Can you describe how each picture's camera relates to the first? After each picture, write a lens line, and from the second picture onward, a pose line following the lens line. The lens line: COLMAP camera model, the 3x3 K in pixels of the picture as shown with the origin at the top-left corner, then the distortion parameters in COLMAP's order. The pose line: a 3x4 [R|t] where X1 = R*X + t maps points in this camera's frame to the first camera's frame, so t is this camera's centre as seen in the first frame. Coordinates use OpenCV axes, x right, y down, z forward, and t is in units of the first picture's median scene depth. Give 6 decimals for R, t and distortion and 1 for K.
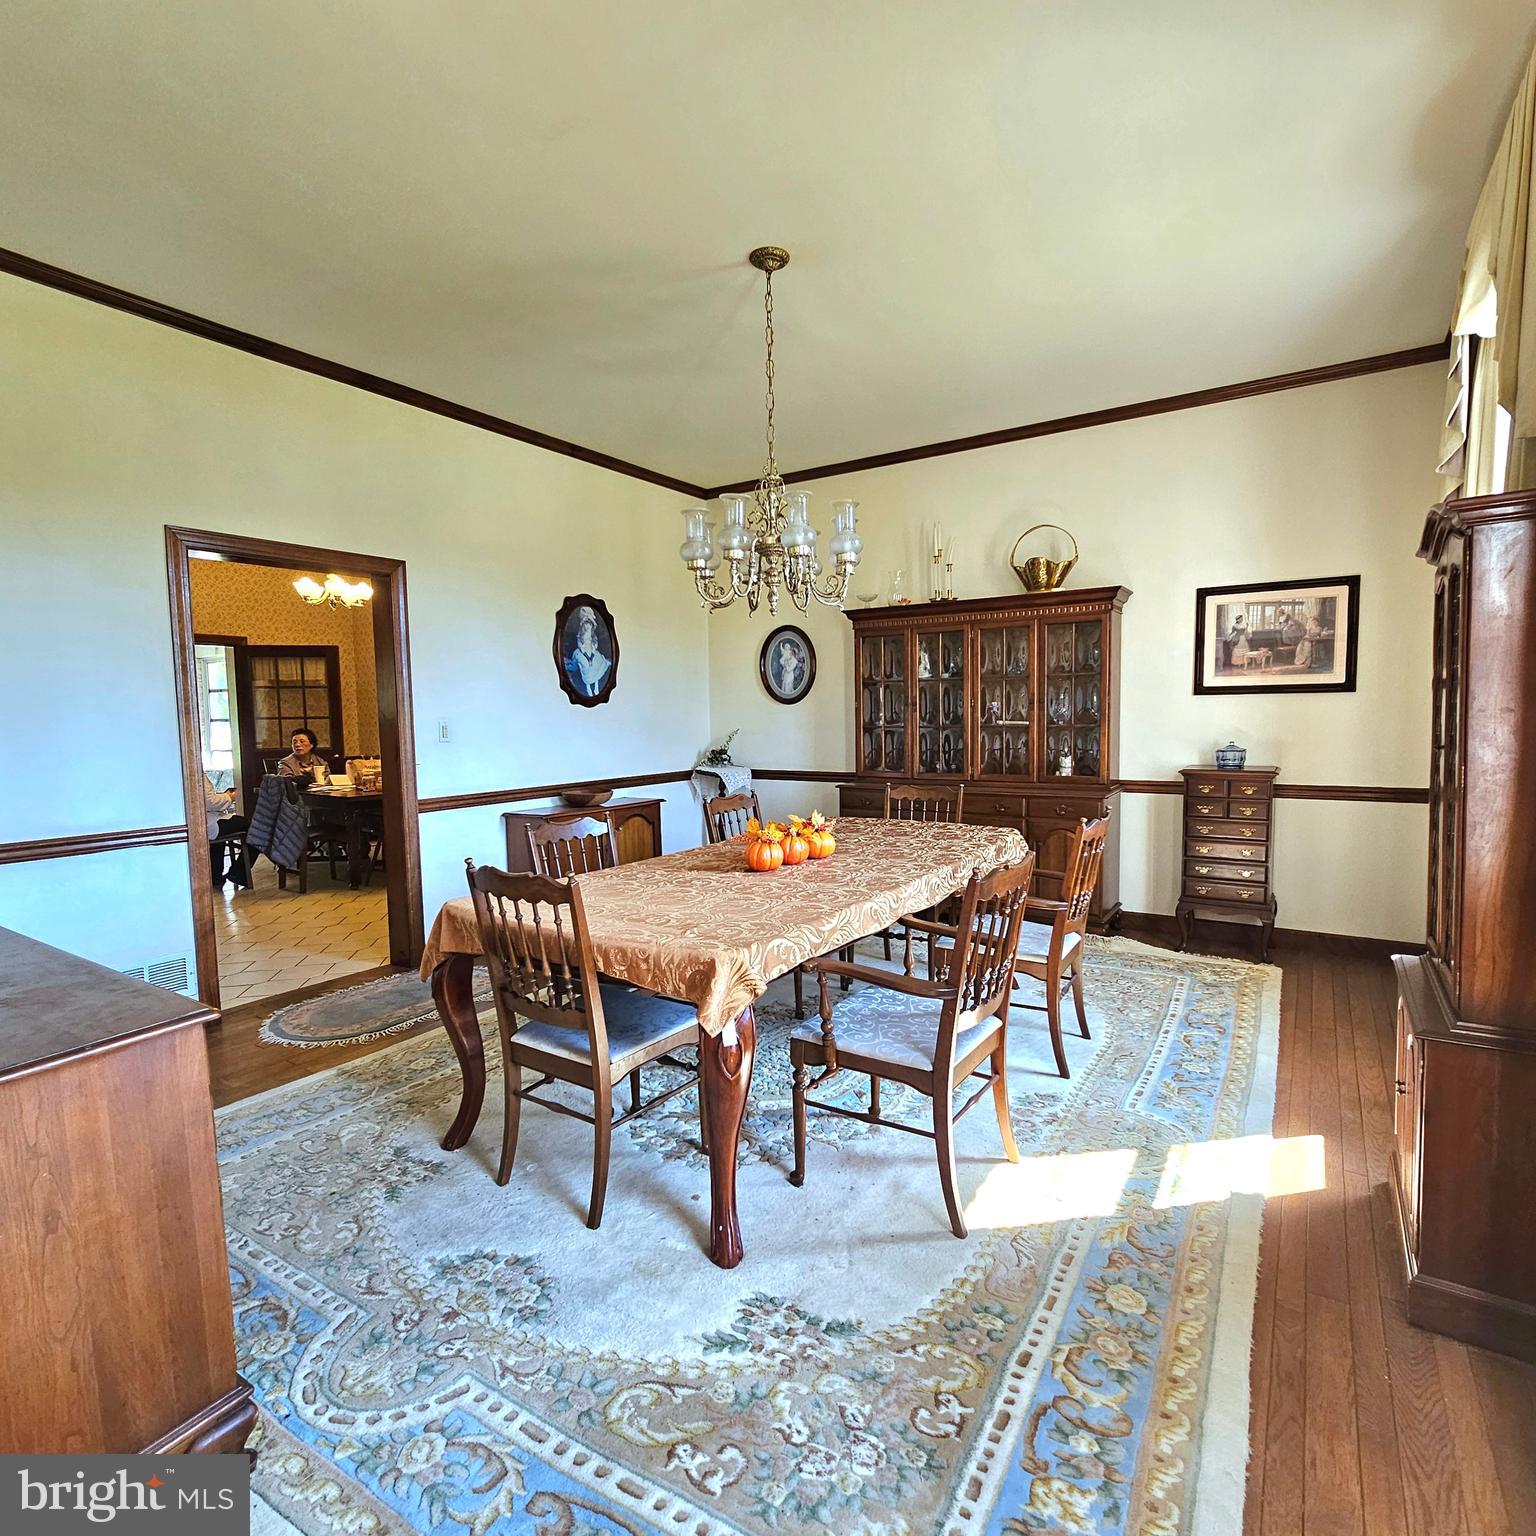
lens RADIAL K [[836.7, 0, 772.9], [0, 836.7, 774.7], [0, 0, 1]] dist [-0.000223, 0.000095]
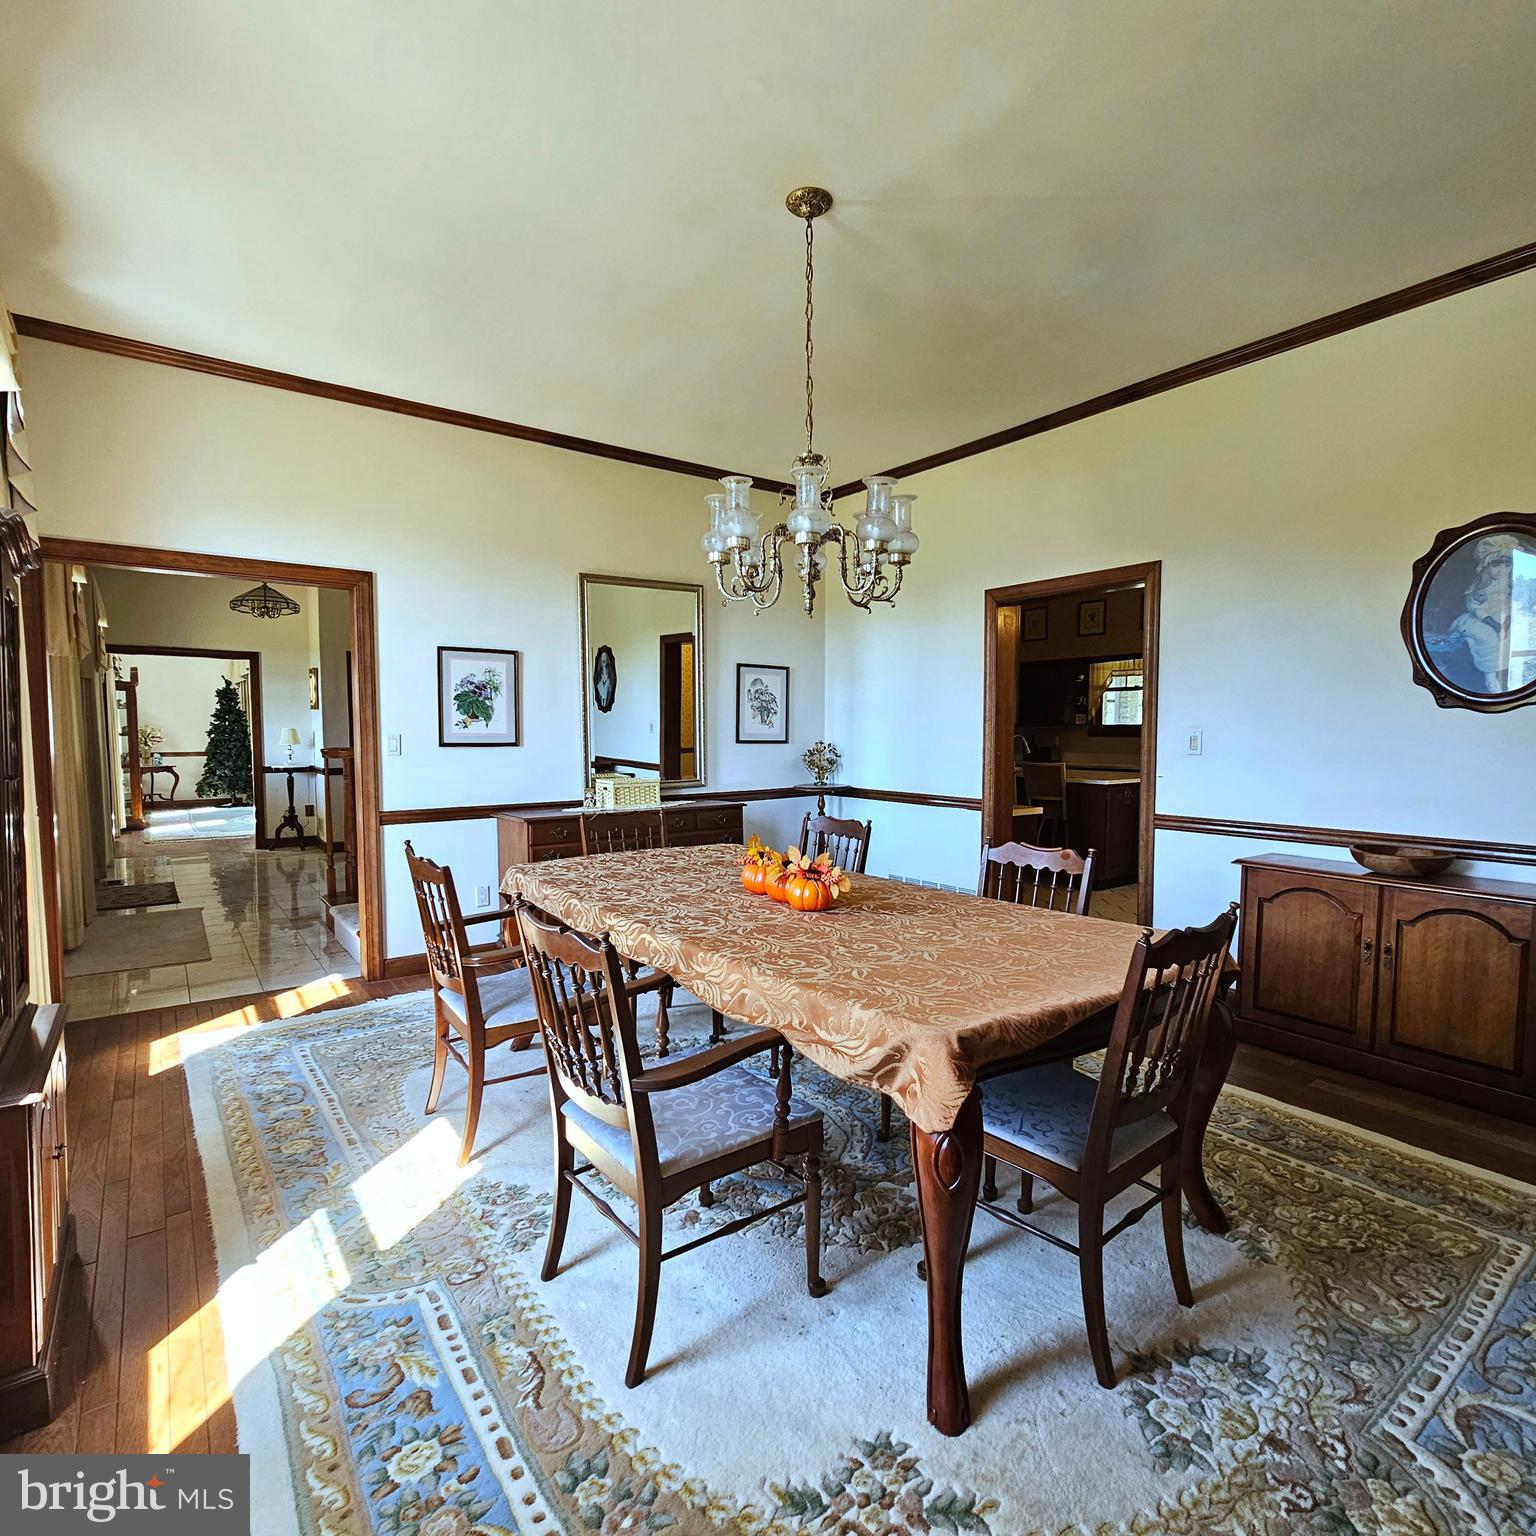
lens RADIAL K [[836.7, 0, 772.9], [0, 836.7, 774.7], [0, 0, 1]] dist [-0.000223, 0.000095]
pose [[-0.350595, 0.070334, -0.933883, 0.595716], [-0.063545, 0.993091, 0.098648, -0.078607], [0.934369, 0.093929, -0.343703, 0.915669]]
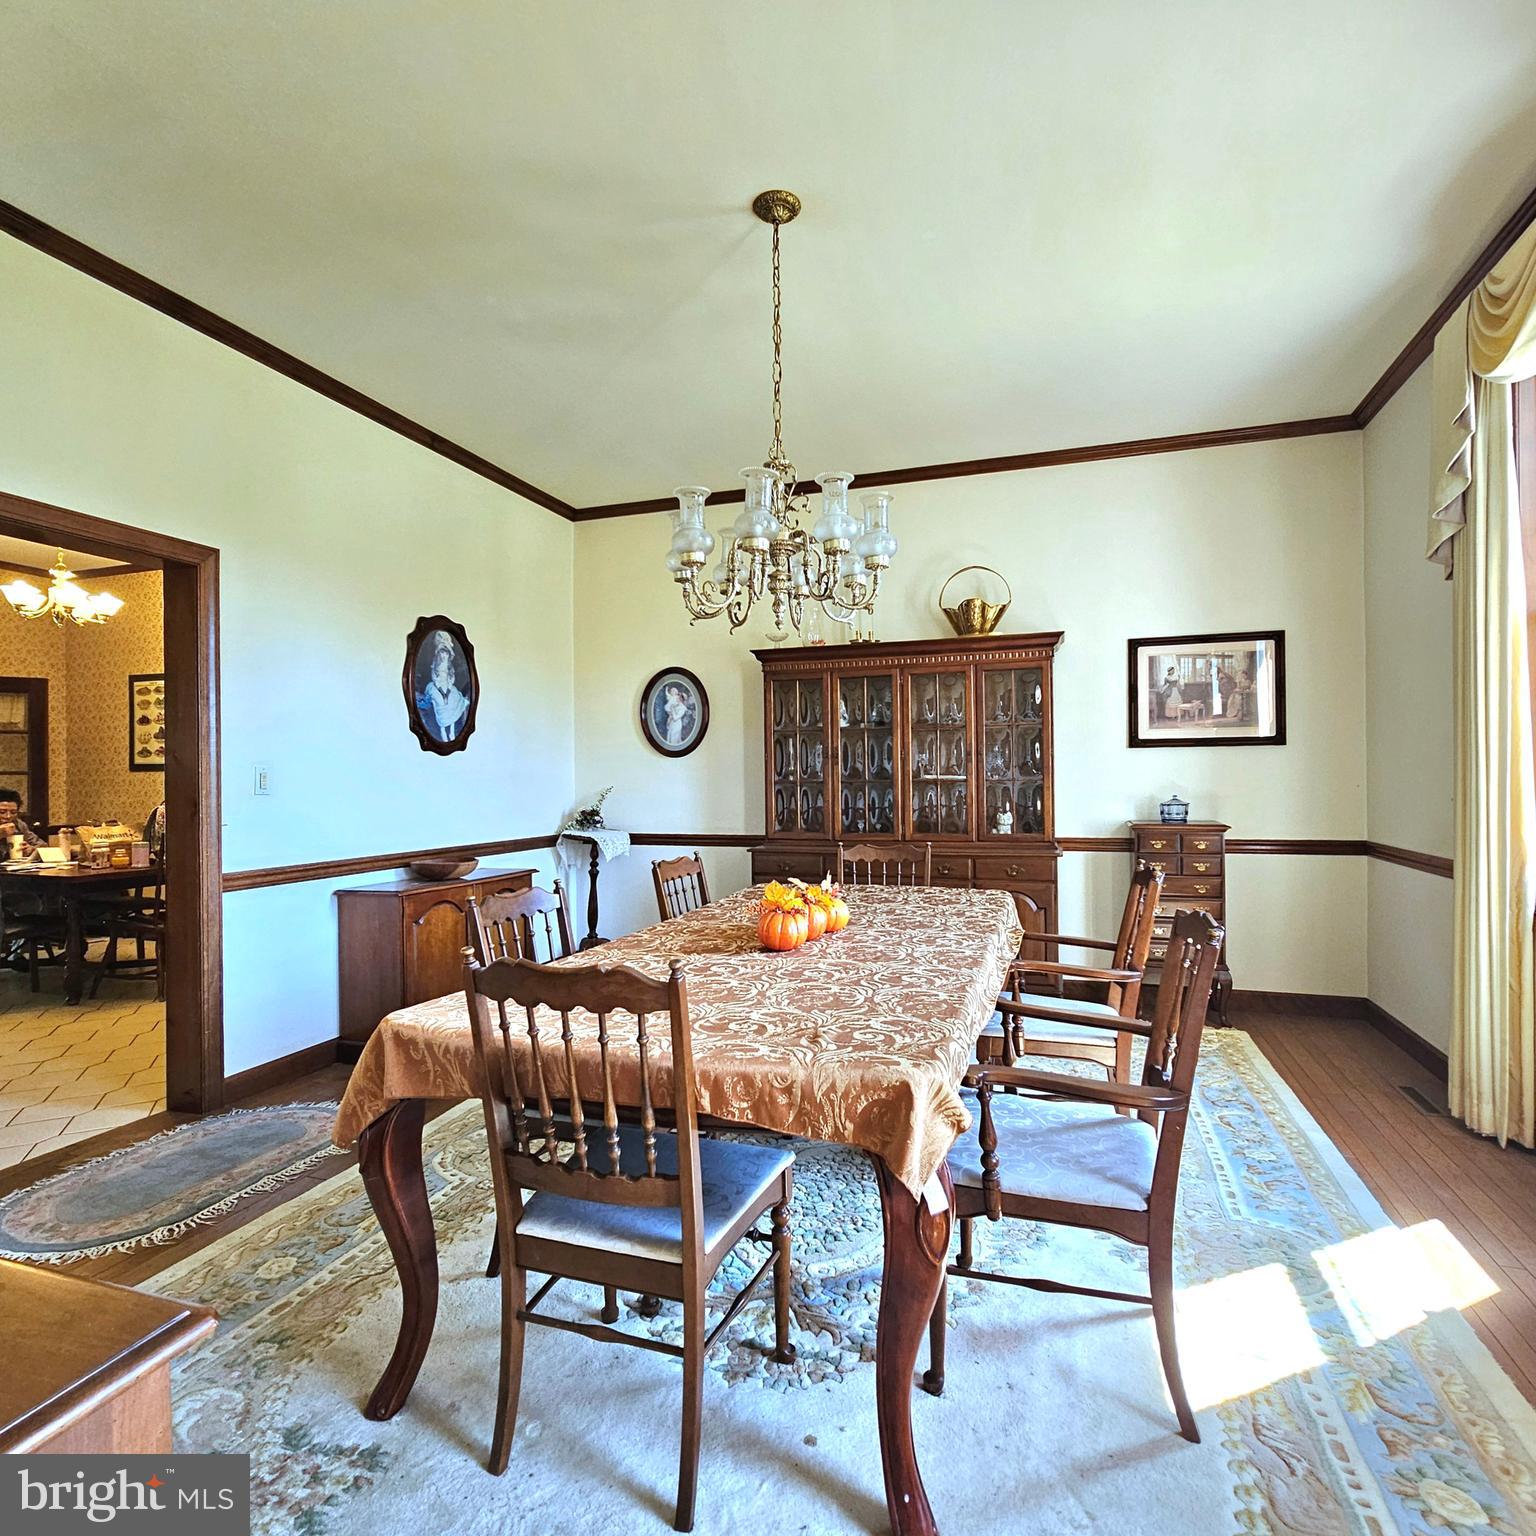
lens RADIAL K [[871.6, 0, 770.8], [0, 871.6, 774.4], [0, 0, 1]] dist [-0.001670, 0.000531]
pose [[0.967131, 0.007677, 0.254163, -0.157591], [0.013961, 0.996433, -0.083221, 0.013705], [-0.253896, 0.084034, 0.963574, 0.146367]]
